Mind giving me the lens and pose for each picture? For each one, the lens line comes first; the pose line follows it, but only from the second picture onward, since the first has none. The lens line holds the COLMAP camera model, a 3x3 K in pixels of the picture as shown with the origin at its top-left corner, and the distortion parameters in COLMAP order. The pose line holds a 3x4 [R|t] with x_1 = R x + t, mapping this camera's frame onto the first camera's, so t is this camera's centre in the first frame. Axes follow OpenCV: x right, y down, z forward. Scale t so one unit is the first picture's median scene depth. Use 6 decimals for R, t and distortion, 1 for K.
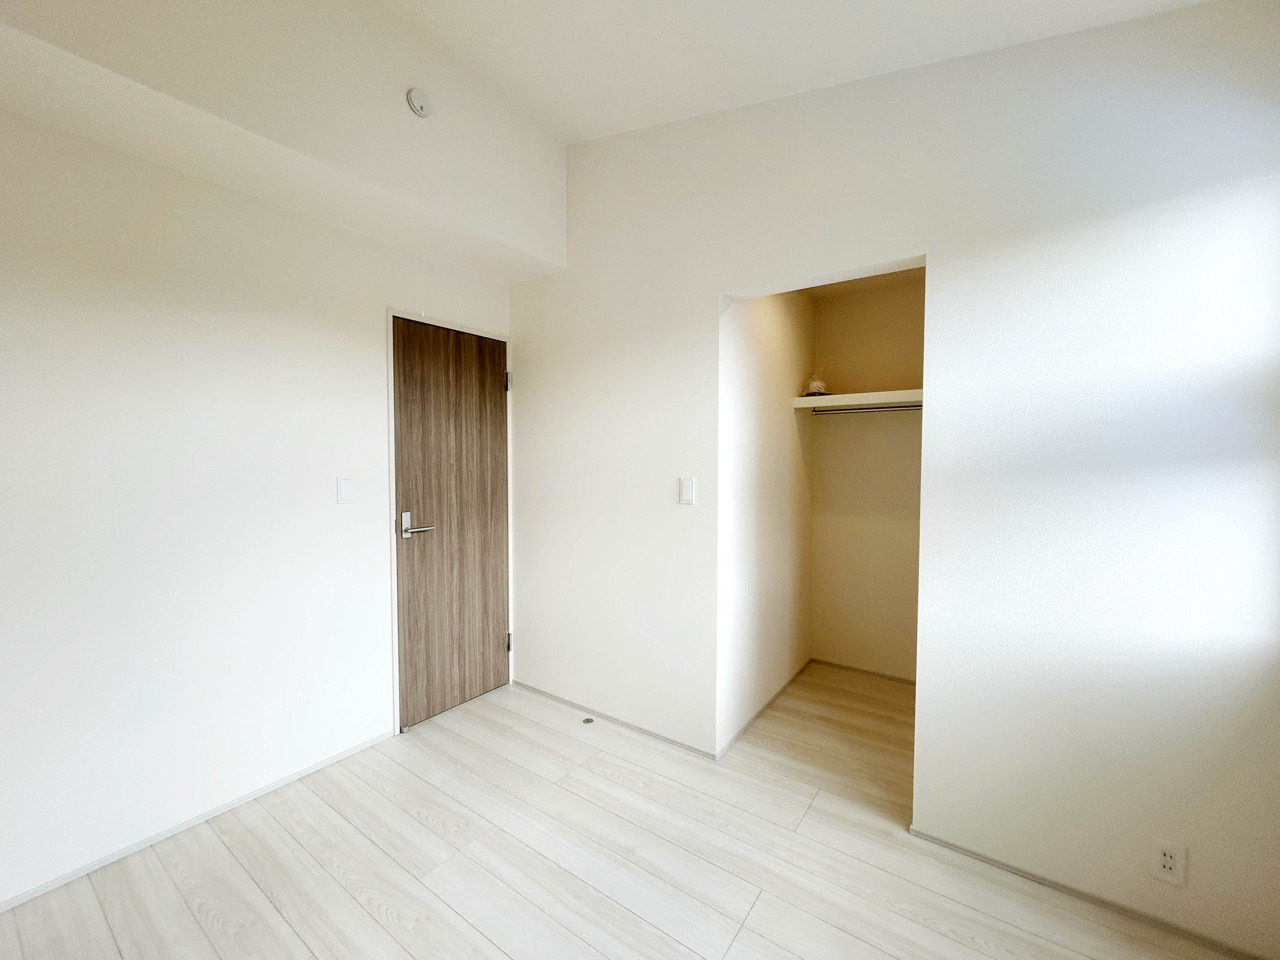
lens RADIAL K [[516.0, 0, 642.9], [0, 516.0, 479.6], [0, 0, 1]] dist [0.000426, 0.000711]
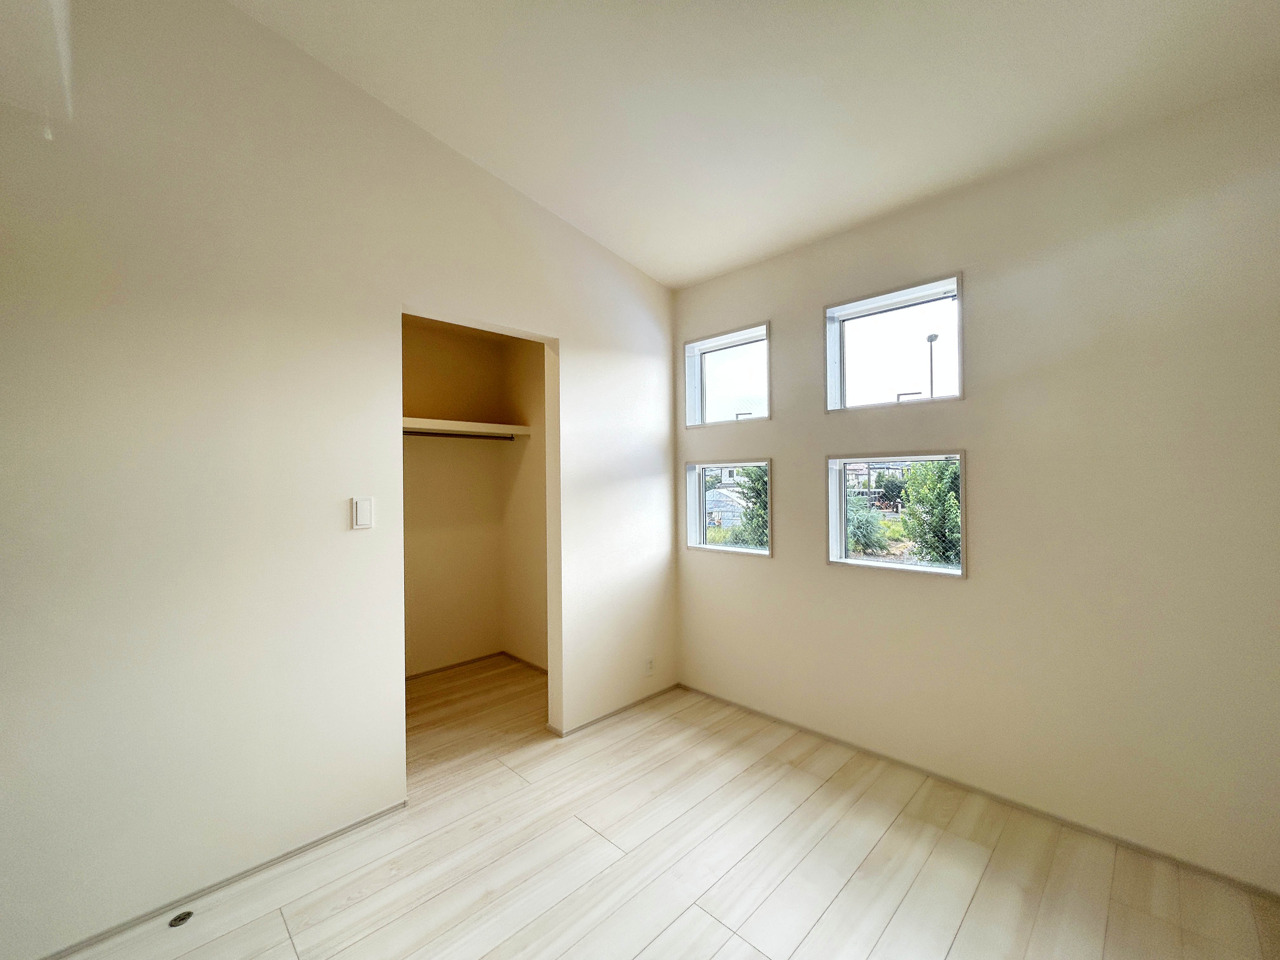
lens RADIAL K [[516.0, 0, 642.9], [0, 516.0, 479.6], [0, 0, 1]] dist [0.000426, 0.000711]
pose [[0.170790, -0.002145, 0.985305, -0.786932], [0.049411, 0.998758, -0.006391, -0.005939], [-0.984068, 0.049777, 0.170684, 0.467500]]
